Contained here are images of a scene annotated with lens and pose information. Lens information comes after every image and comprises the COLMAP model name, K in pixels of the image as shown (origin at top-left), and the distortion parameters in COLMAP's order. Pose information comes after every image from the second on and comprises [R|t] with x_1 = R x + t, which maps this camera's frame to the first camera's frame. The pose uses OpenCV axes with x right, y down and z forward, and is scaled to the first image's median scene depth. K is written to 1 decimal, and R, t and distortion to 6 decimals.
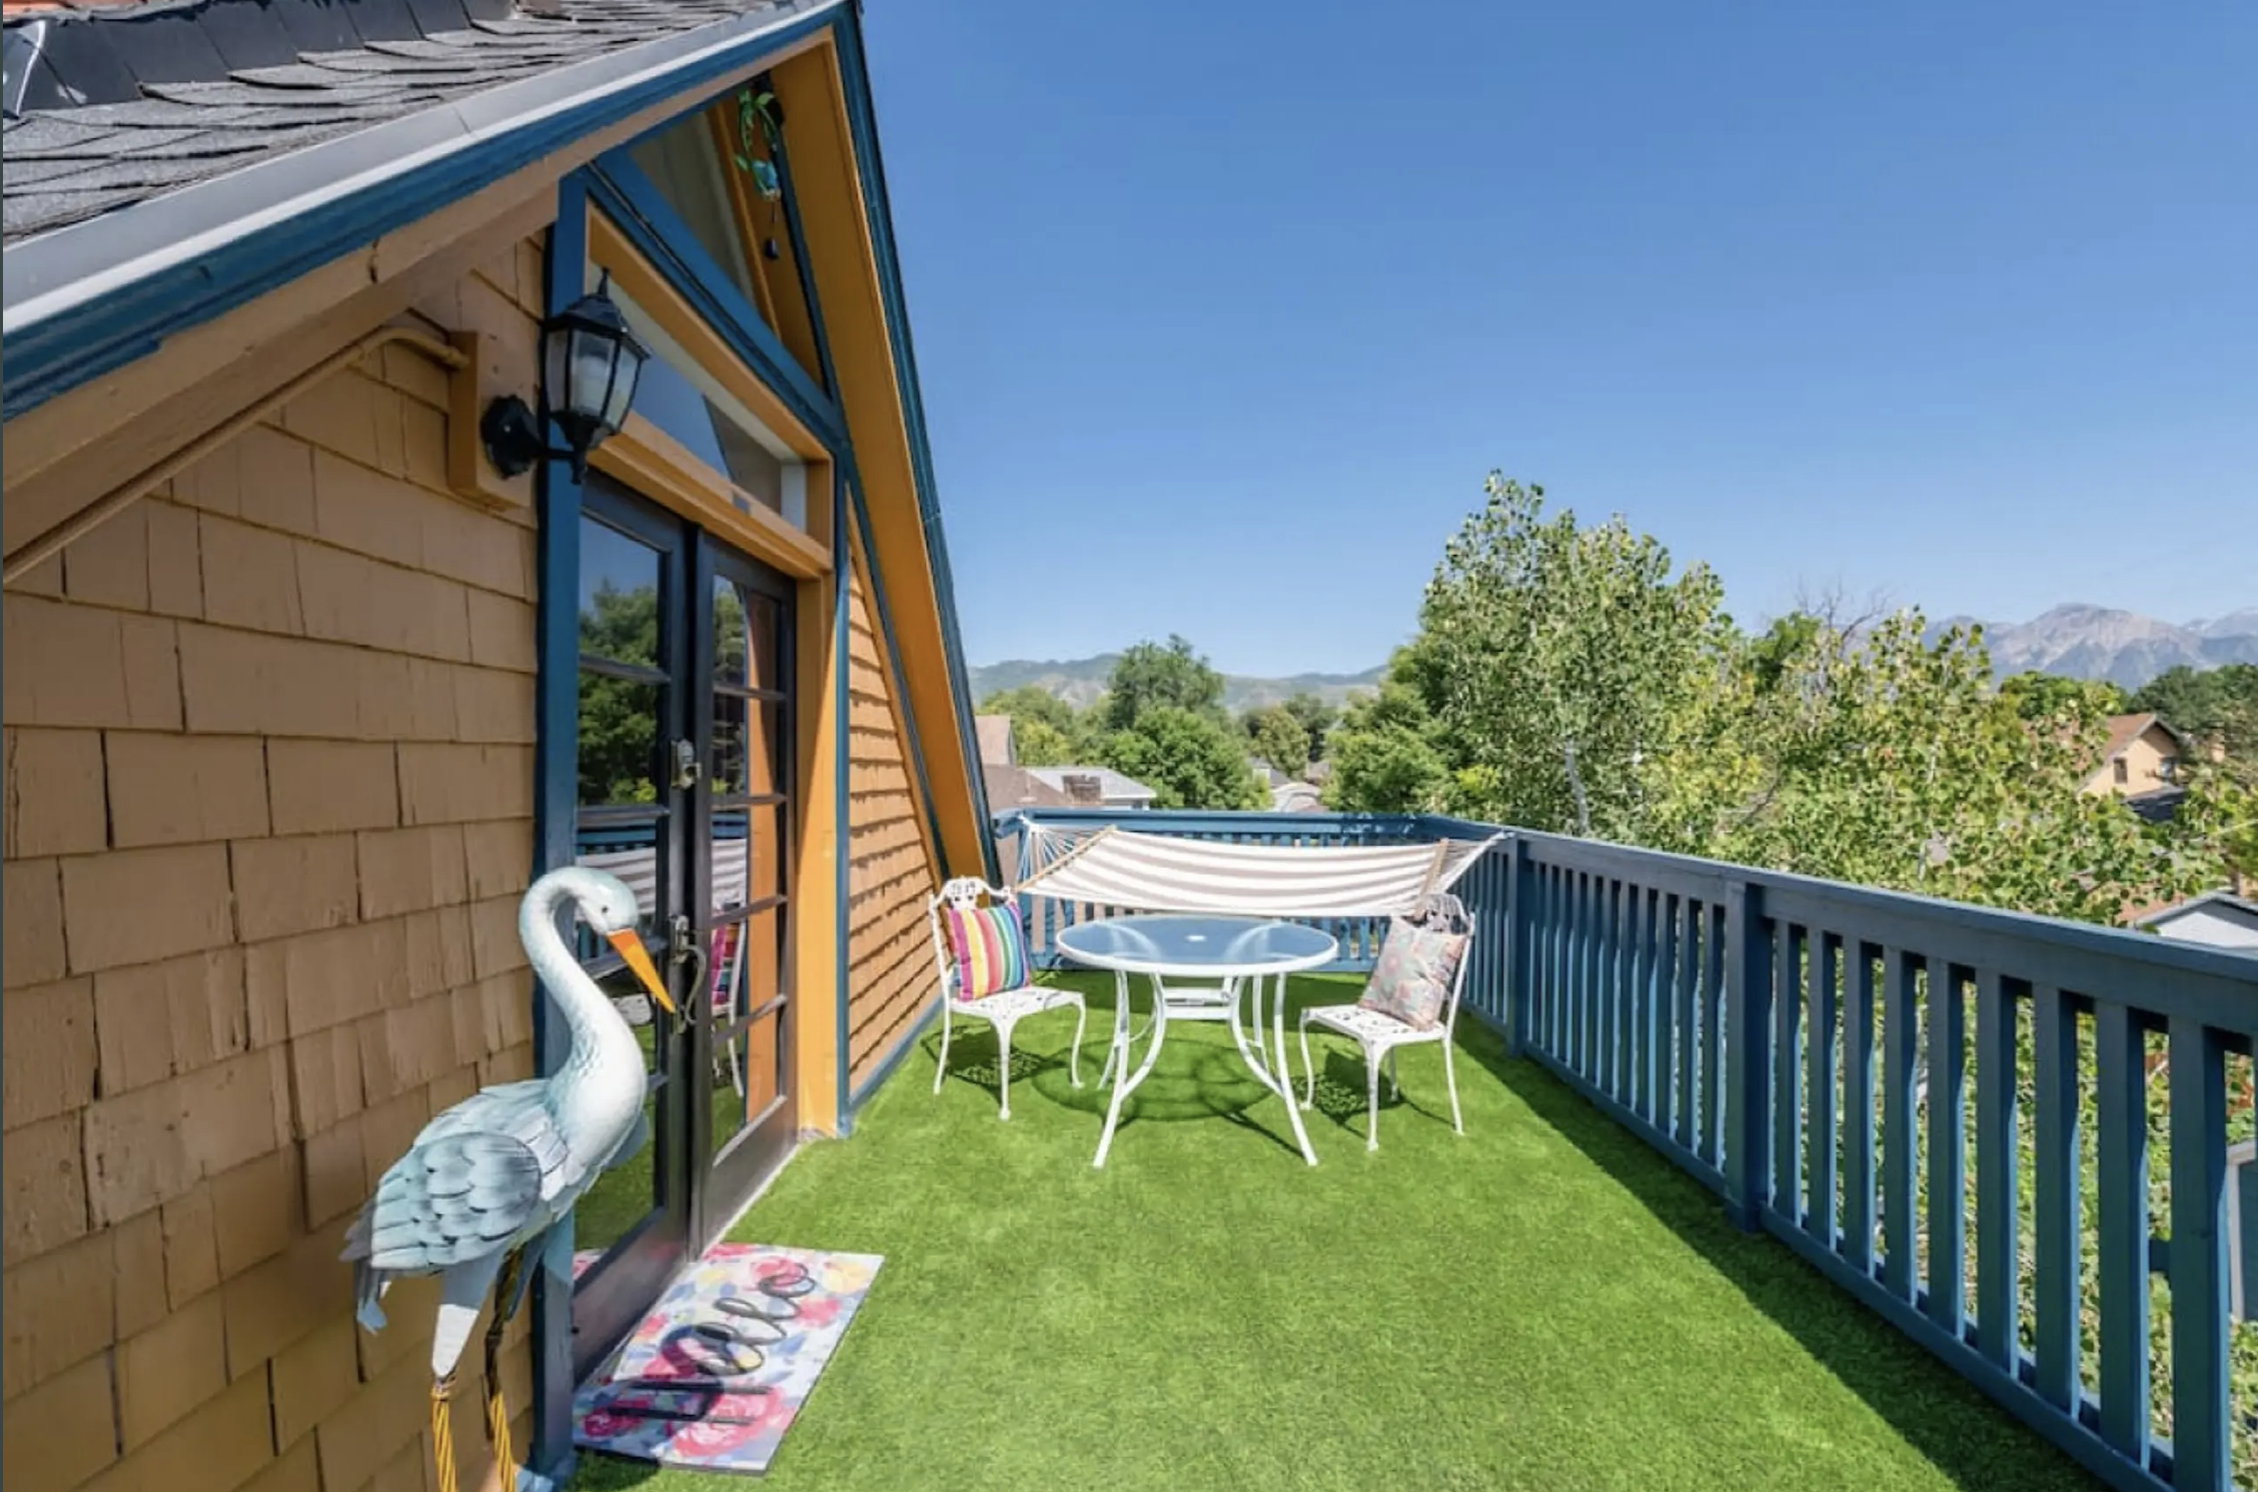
lens RADIAL K [[903.0, 0, 1129.0], [0, 903.0, 746.0], [0, 0, 1]] dist [-0.001313, -0.005410]
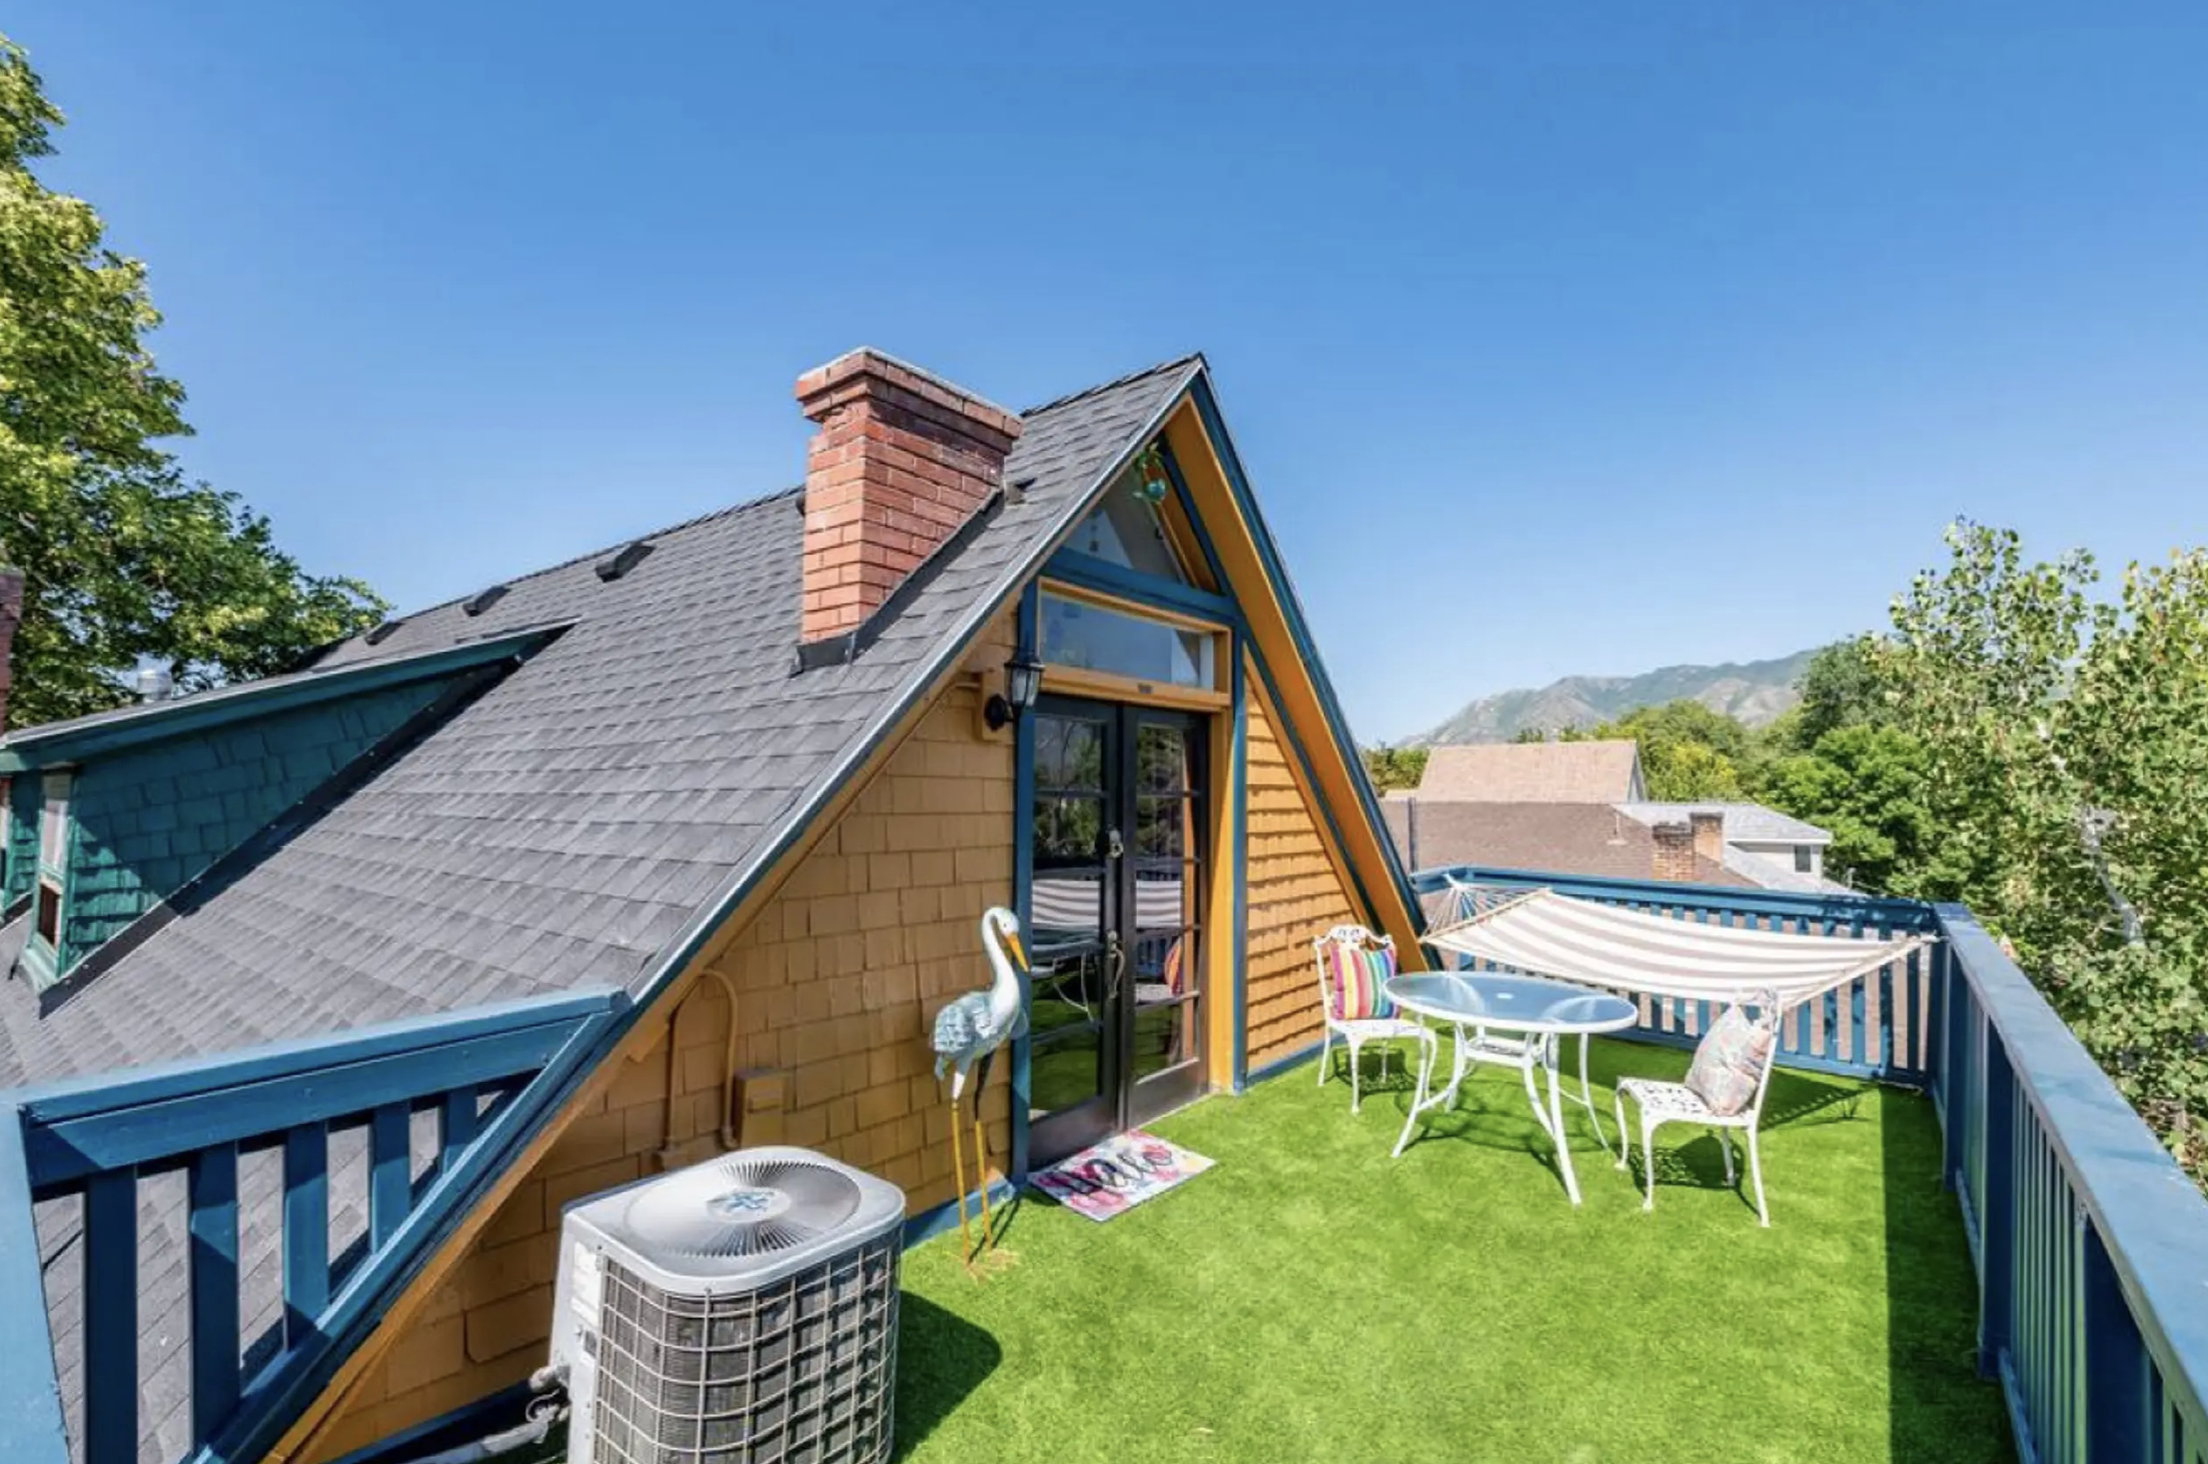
lens RADIAL K [[944.5, 0, 1100.7], [0, 944.5, 740.9], [0, 0, 1]] dist [-0.010173, 0.000024]
pose [[0.772599, -0.020501, -0.634563, 0.458709], [0.003337, 0.999596, -0.028233, -0.090105], [0.634885, 0.019695, 0.772355, -0.302036]]
